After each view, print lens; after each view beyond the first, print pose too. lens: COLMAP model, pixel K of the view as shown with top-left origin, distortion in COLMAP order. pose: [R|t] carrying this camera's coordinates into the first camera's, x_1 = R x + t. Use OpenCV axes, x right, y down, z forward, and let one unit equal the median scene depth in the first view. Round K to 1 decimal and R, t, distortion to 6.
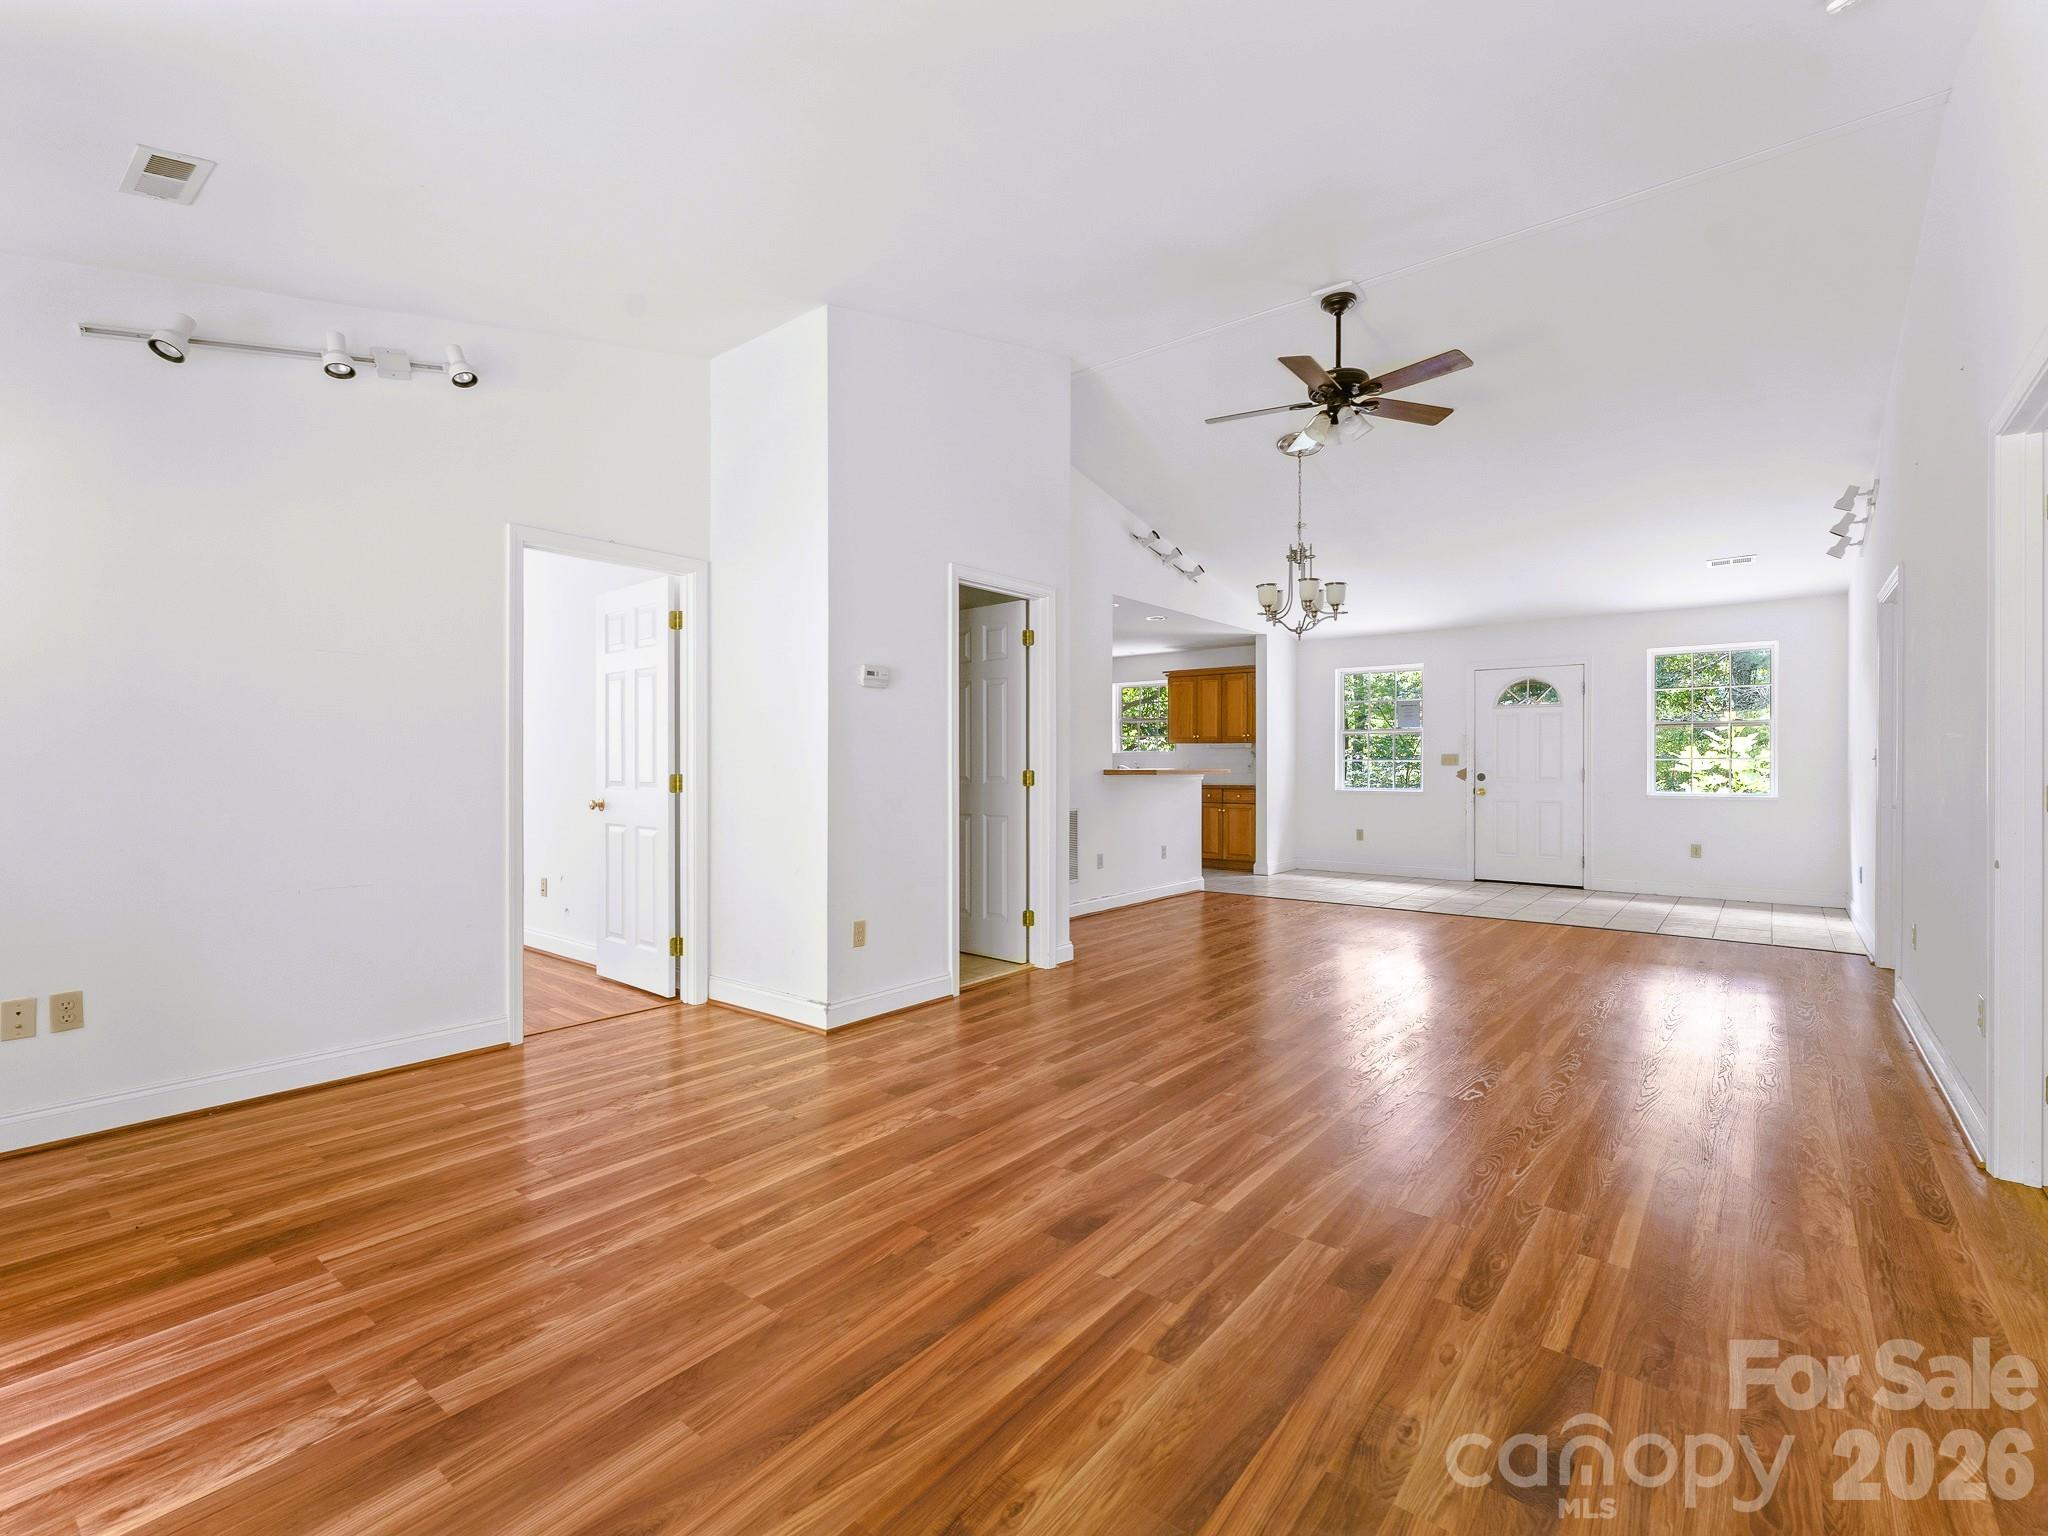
lens RADIAL K [[931.6, 0, 1043.0], [0, 931.6, 763.3], [0, 0, 1]] dist [0.001070, -0.001509]
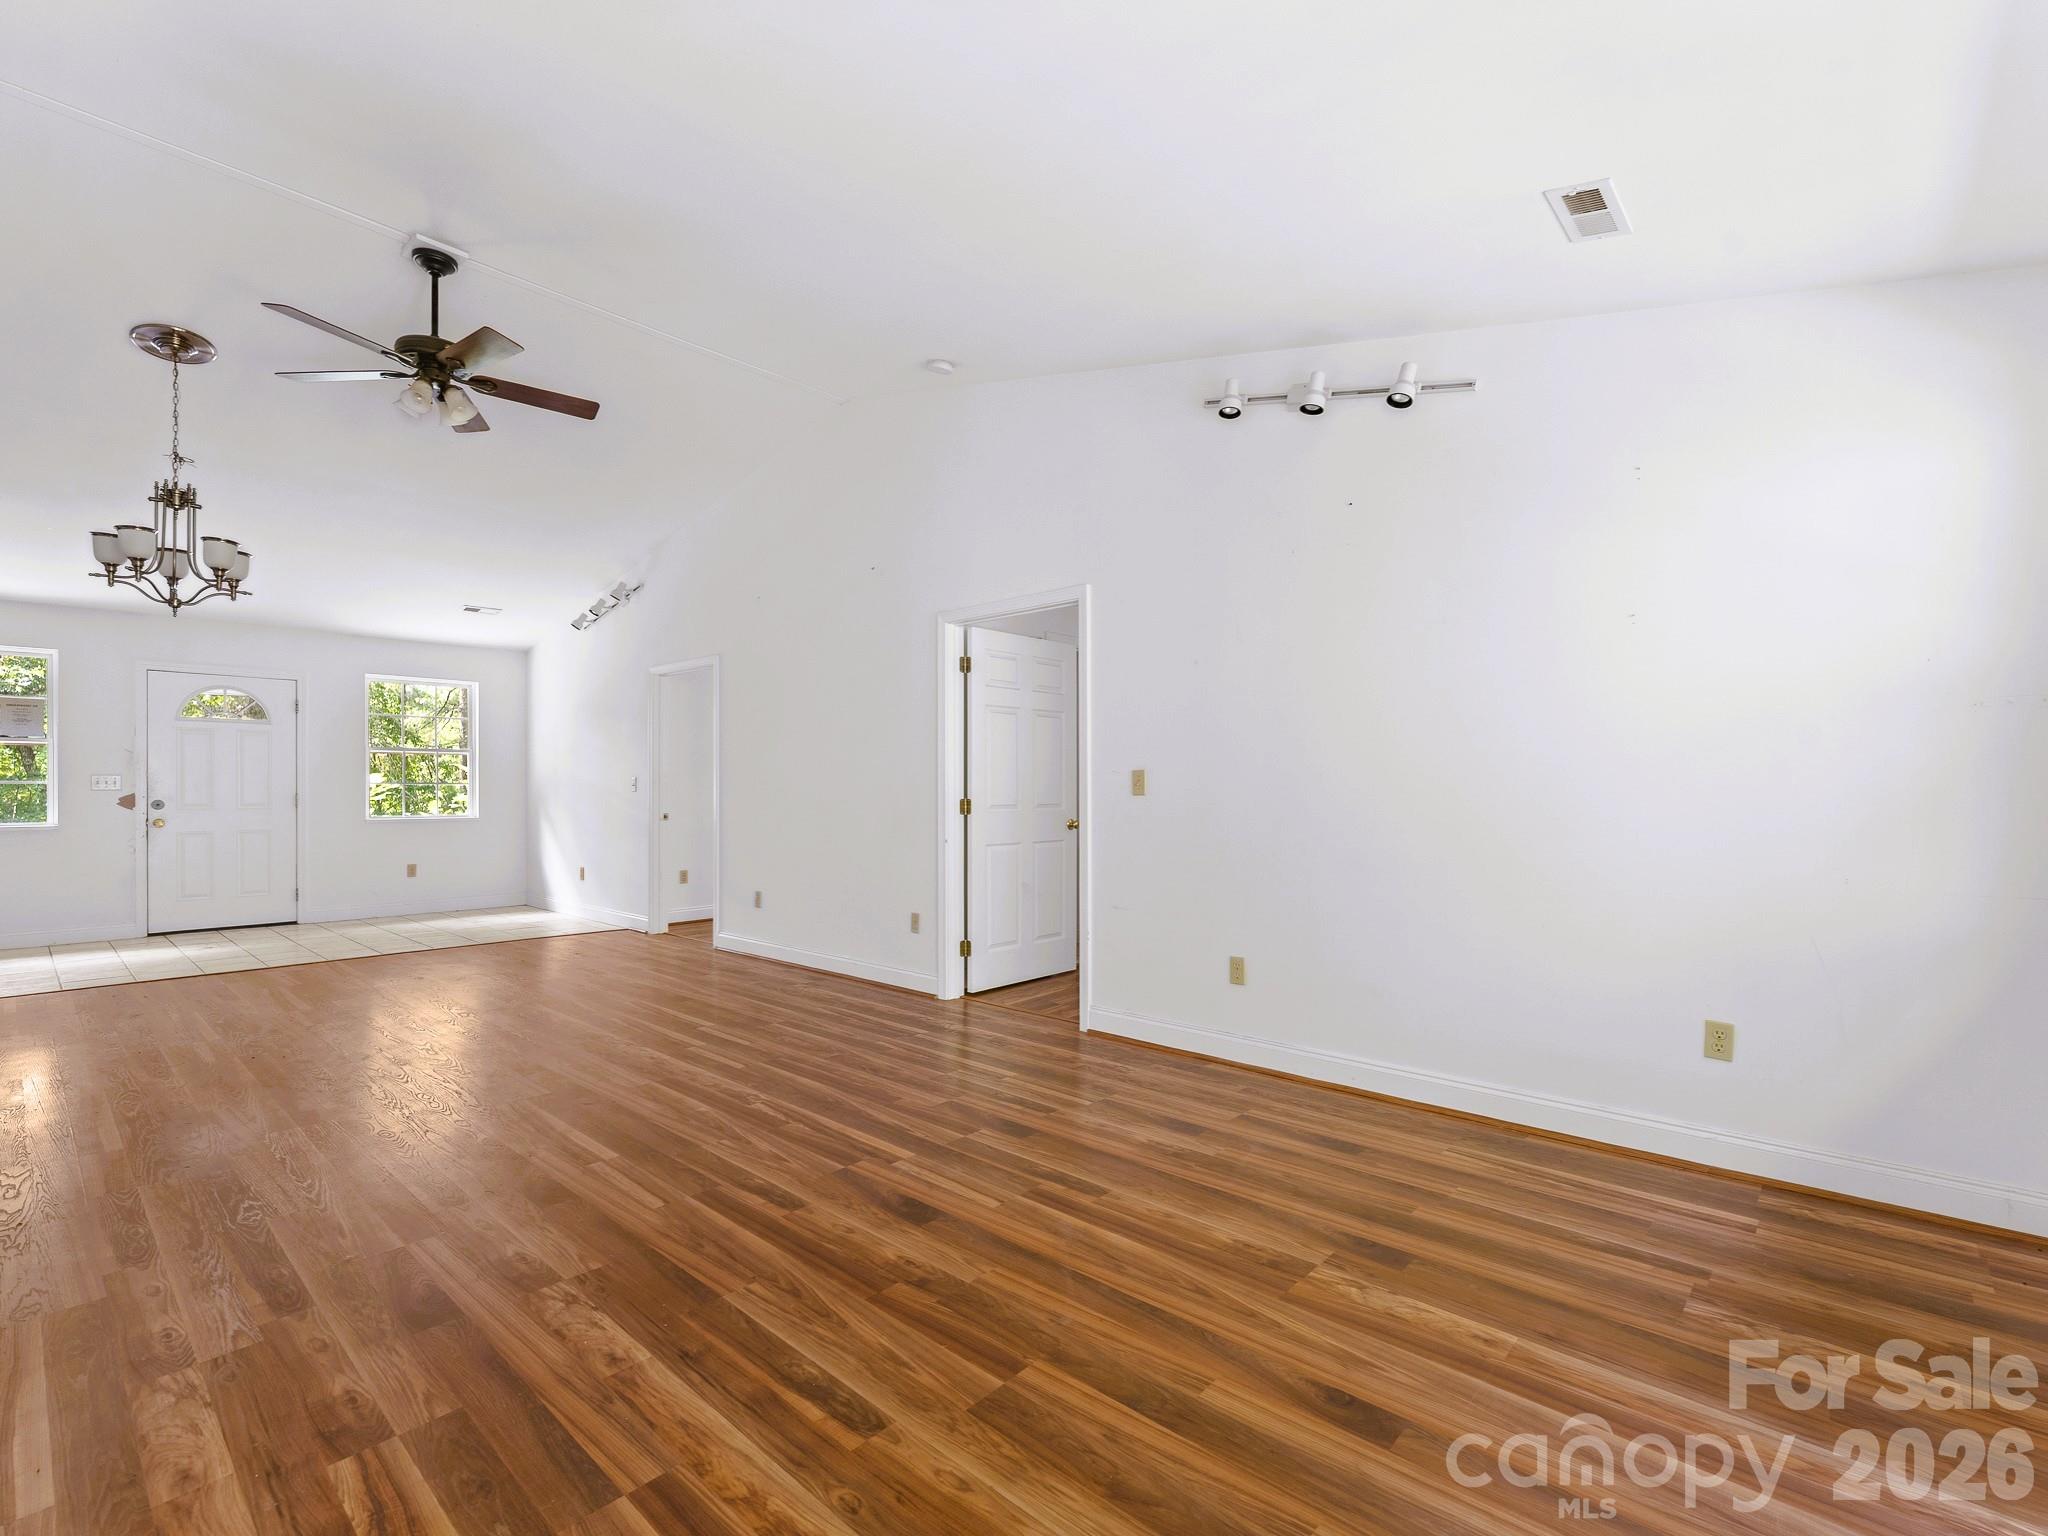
lens RADIAL K [[931.6, 0, 1025.0], [0, 931.6, 771.9], [0, 0, 1]] dist [0.001070, -0.001509]
pose [[0.065464, 0.019607, 0.997662, -0.940122], [-0.002871, 0.999807, -0.019461, 0.000078], [-0.997851, -0.001590, 0.065508, 0.708157]]
